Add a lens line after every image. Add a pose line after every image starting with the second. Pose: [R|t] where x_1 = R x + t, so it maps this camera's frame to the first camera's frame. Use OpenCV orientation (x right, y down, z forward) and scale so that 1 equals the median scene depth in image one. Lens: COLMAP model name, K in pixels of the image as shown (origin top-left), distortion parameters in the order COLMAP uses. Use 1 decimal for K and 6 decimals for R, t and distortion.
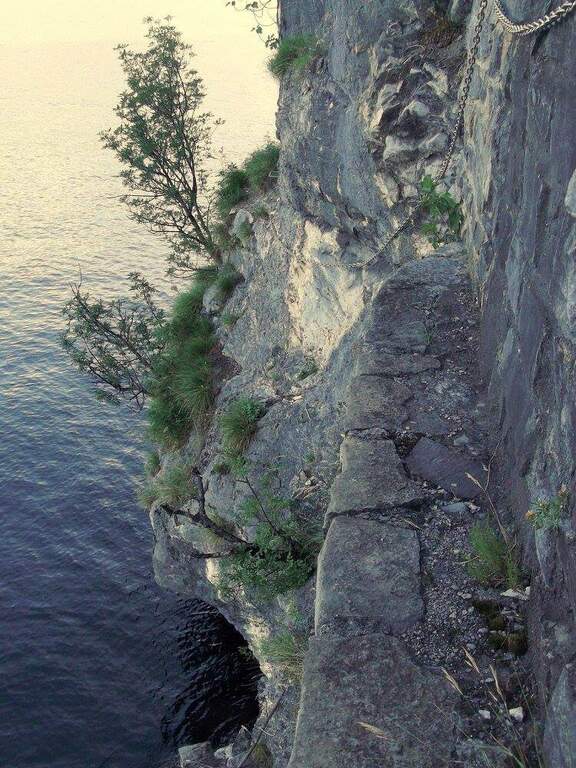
lens RADIAL K [[858.7, 0, 288.0], [0, 858.7, 384.0], [0, 0, 1]] dist [-0.013635, 0.001952]
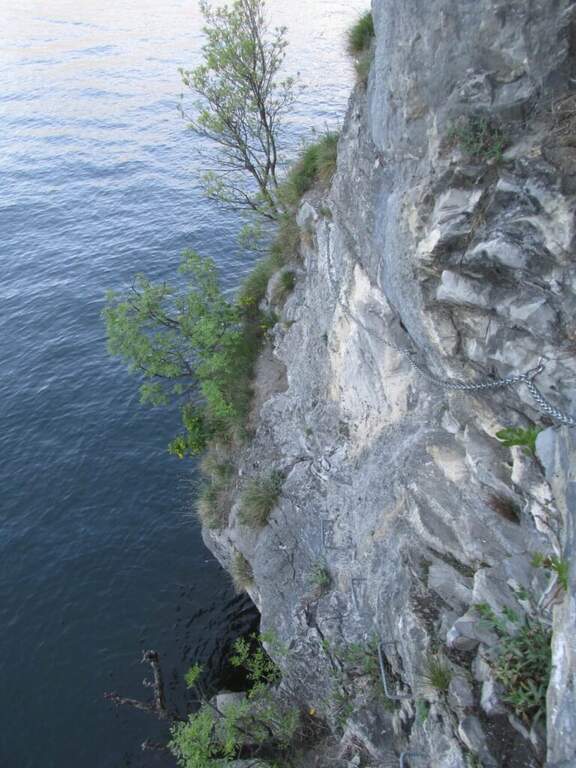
lens RADIAL K [[635.0, 0, 288.0], [0, 635.0, 384.0], [0, 0, 1]] dist [-0.035051, 0.002328]
pose [[0.984749, 0.101375, -0.141391, 0.077806], [-0.069264, 0.973954, 0.215906, -0.292559], [0.159596, -0.202819, 0.966123, 0.544420]]
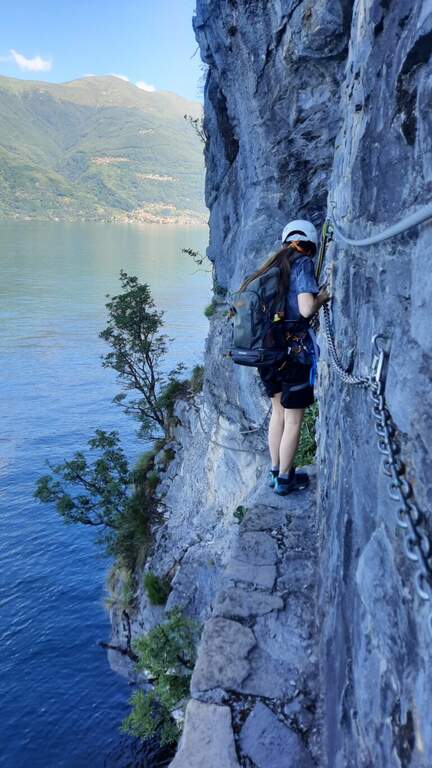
lens RADIAL K [[555.8, 0, 220.8], [0, 555.8, 383.3], [0, 0, 1]] dist [0.074750, -0.082806]
pose [[0.999752, 0.018588, -0.012272, 0.047626], [-0.020605, 0.981048, -0.192666, -0.088725], [0.008458, 0.192871, 0.981188, 0.084233]]
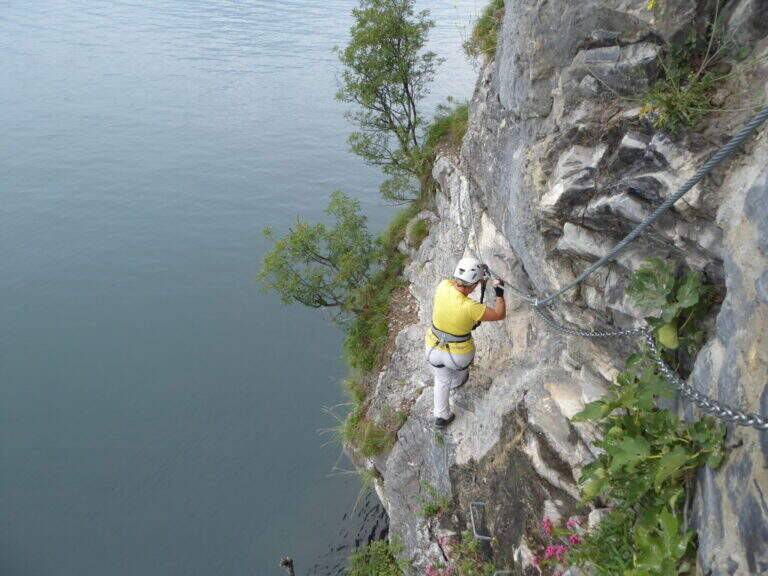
lens RADIAL K [[538.4, 0, 382.2], [0, 538.4, 291.8], [0, 0, 1]] dist [-0.065544, 0.037134]
pose [[0.967487, 0.122877, -0.221067, 0.076982], [-0.081622, 0.978976, 0.186934, -0.294207], [0.239389, -0.162812, 0.957175, 0.587292]]
